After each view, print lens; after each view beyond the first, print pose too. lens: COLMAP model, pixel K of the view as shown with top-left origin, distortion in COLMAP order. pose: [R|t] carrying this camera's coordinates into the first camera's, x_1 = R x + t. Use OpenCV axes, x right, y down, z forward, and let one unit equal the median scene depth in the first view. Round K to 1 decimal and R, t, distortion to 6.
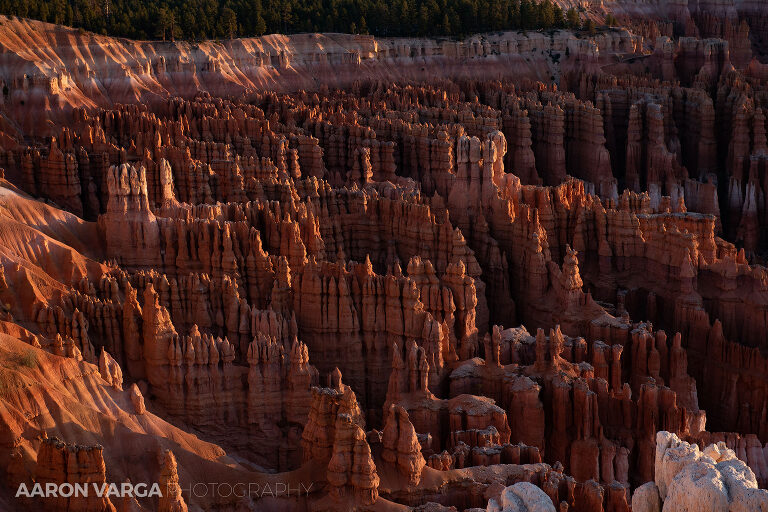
lens RADIAL K [[1438.9, 0, 384.0], [0, 1438.9, 256.0], [0, 0, 1]] dist [0.107080, -0.048501]
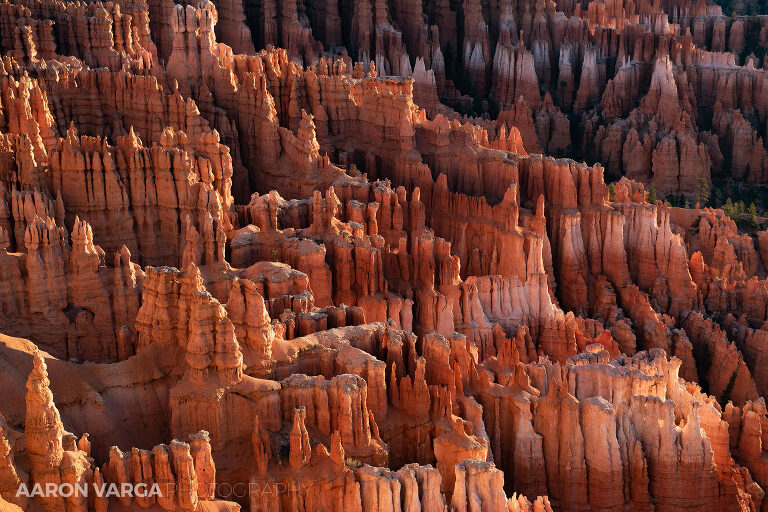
lens RADIAL K [[1245.0, 0, 367.8], [0, 1245.0, 257.3], [0, 0, 1]] dist [0.149076, -0.017996]
pose [[0.942592, -0.084887, 0.322978, -0.126929], [0.053507, 0.993048, 0.104843, 0.005883], [-0.329633, -0.081542, 0.940581, 0.142748]]
